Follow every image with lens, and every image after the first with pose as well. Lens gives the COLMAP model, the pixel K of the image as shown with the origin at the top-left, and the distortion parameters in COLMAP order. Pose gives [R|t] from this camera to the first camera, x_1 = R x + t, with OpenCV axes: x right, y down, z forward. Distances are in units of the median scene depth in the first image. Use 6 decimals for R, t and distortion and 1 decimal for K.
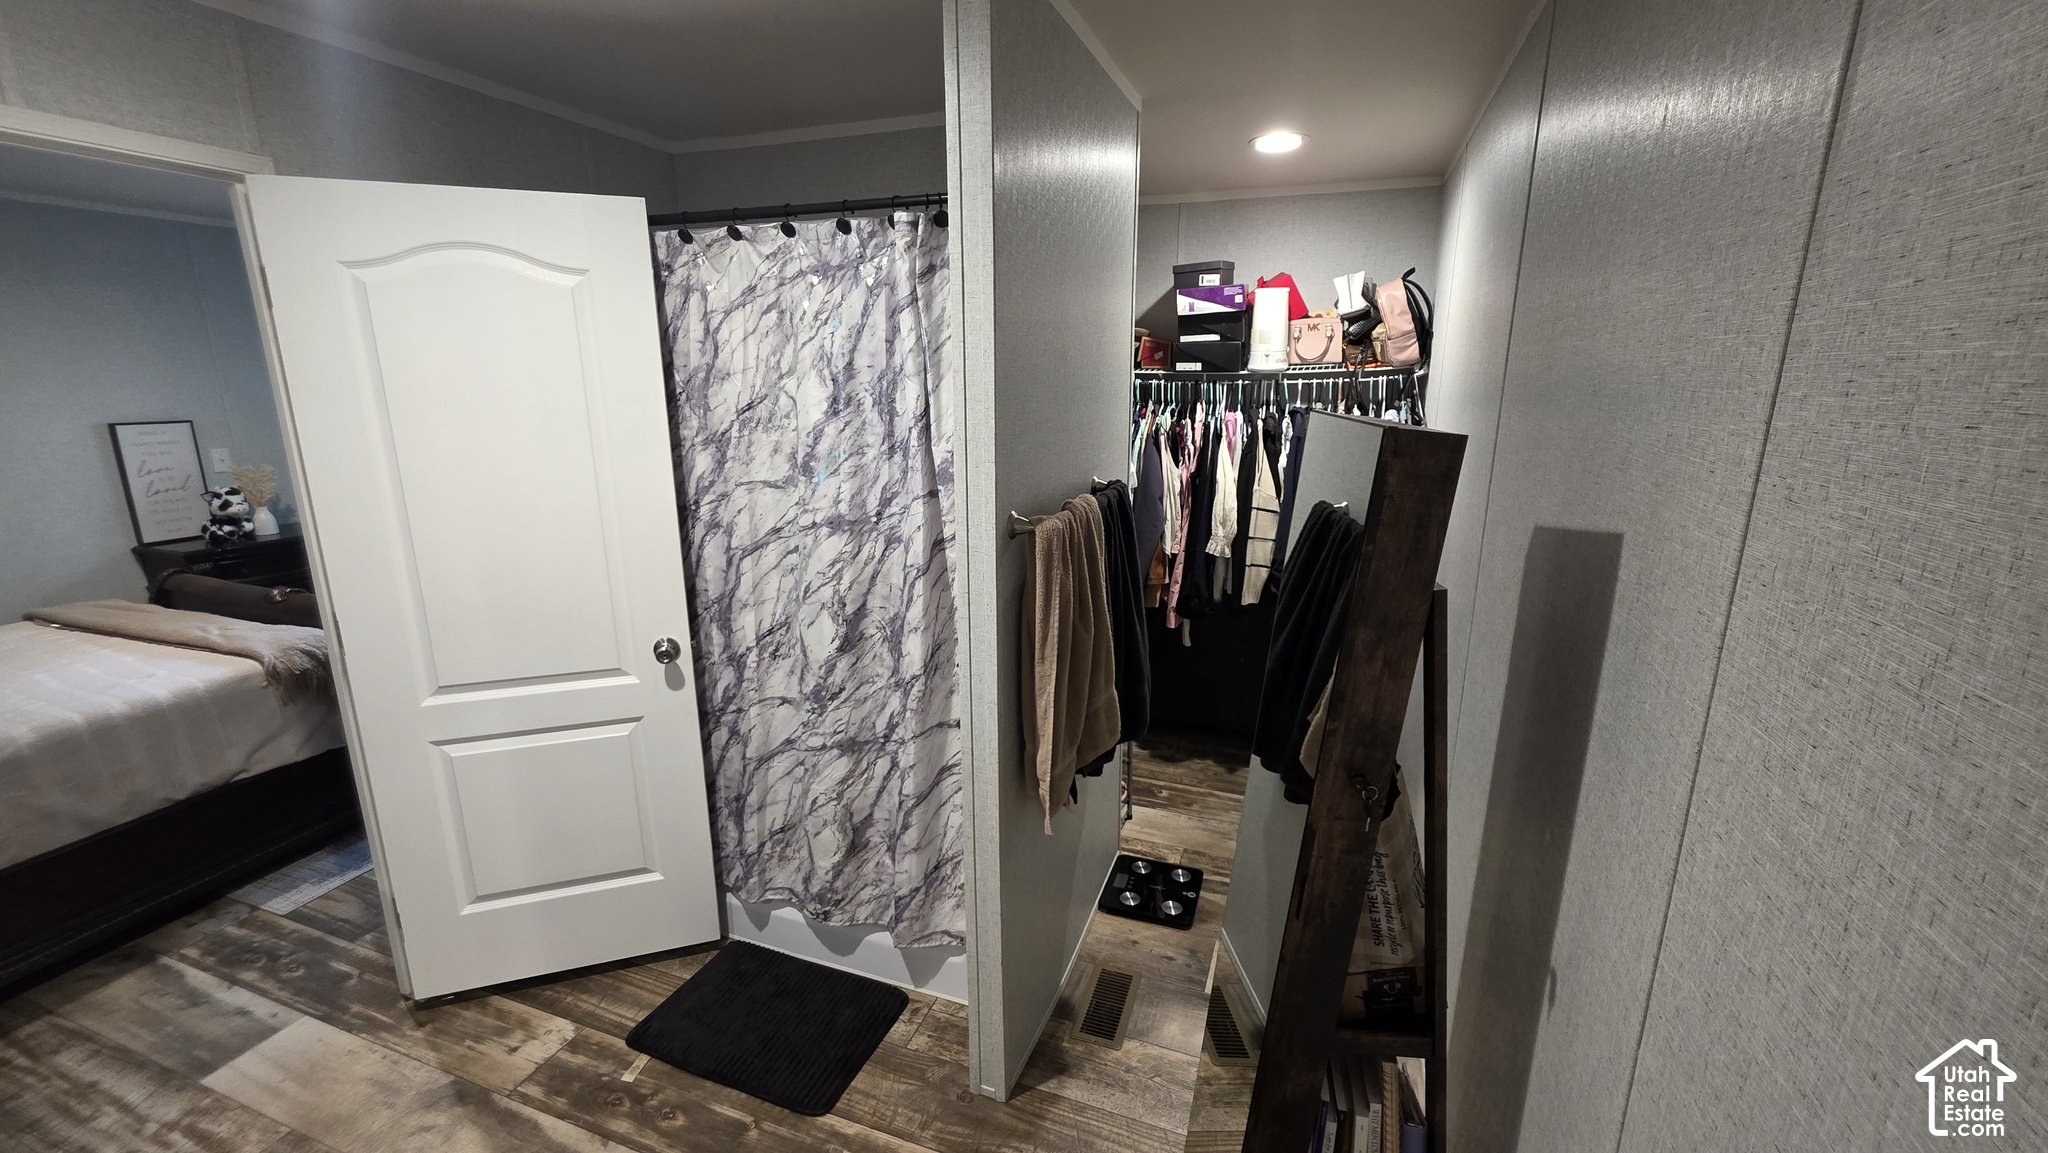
lens RADIAL K [[818.3, 0, 1027.7], [0, 818.3, 569.2], [0, 0, 1]] dist [0.000248, -0.000271]
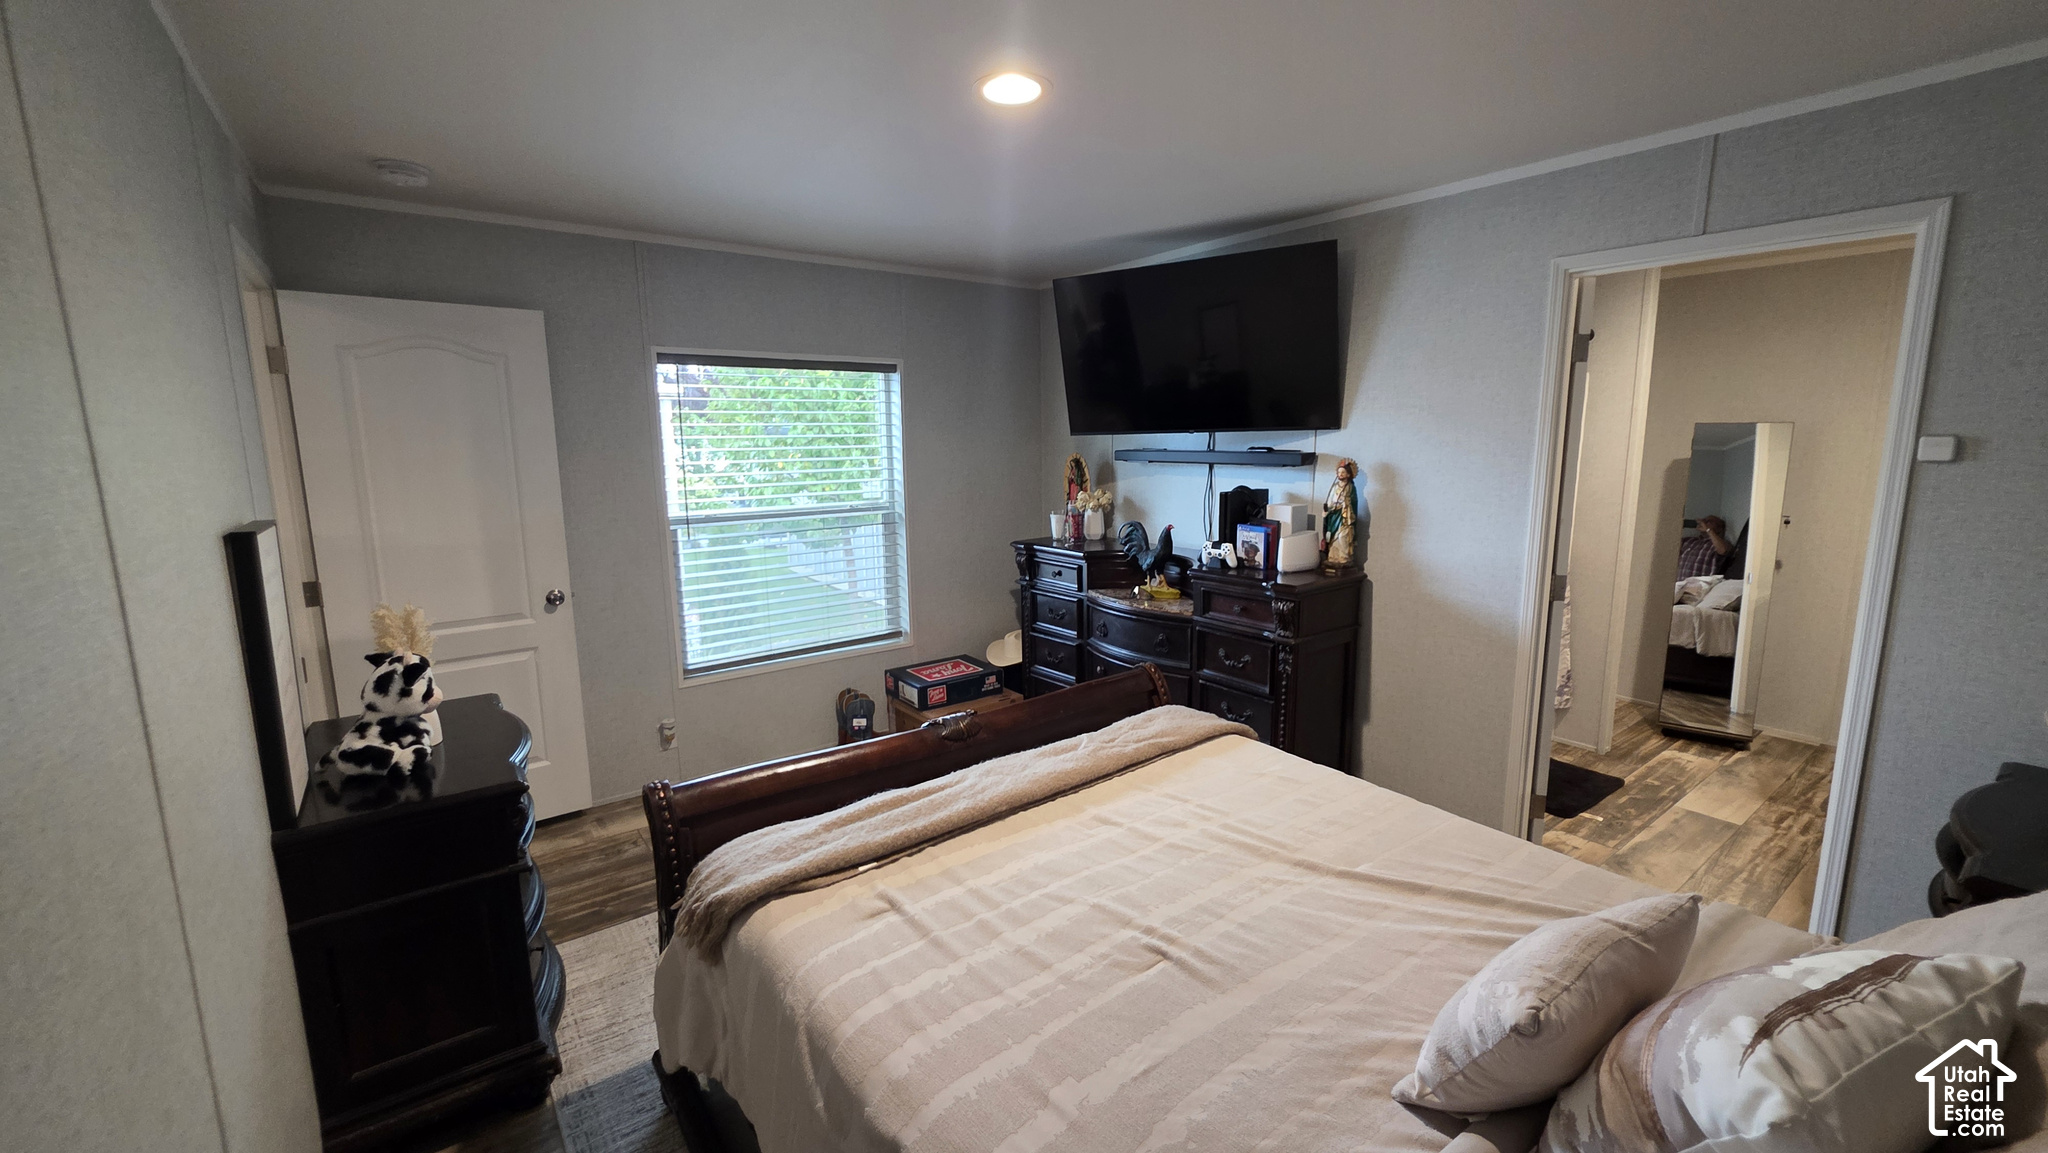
lens RADIAL K [[818.3, 0, 1027.7], [0, 818.3, 569.2], [0, 0, 1]] dist [0.000248, -0.000271]
pose [[0.542756, -0.139963, 0.828146, -2.504950], [0.211915, 0.976936, 0.026224, -0.196678], [-0.812717, 0.161264, 0.559898, 0.929083]]
